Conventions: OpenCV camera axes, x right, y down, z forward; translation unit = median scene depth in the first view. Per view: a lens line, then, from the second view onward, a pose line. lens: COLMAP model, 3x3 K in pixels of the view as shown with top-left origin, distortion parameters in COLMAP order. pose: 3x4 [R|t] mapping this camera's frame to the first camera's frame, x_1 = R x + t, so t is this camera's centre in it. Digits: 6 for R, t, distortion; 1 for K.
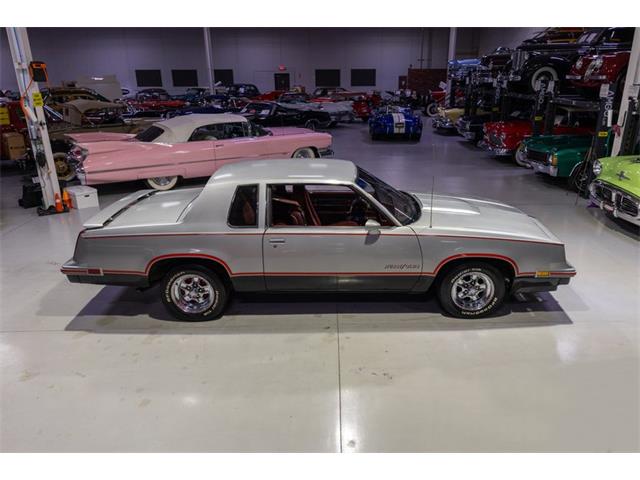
lens RADIAL K [[483.8, 0, 337.3], [0, 483.8, 247.7], [0, 0, 1]] dist [0.015864, -0.003193]
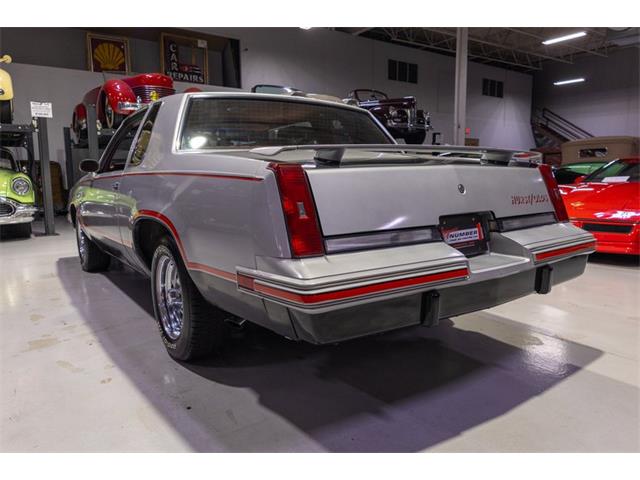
lens RADIAL K [[459.4, 0, 318.2], [0, 459.4, 237.5], [0, 0, 1]] dist [0.008803, 0.001685]
pose [[-0.561168, -0.095893, 0.822128, -0.452835], [0.295863, 0.904404, 0.307440, -0.106233], [-0.773017, 0.415763, -0.479151, 0.821352]]
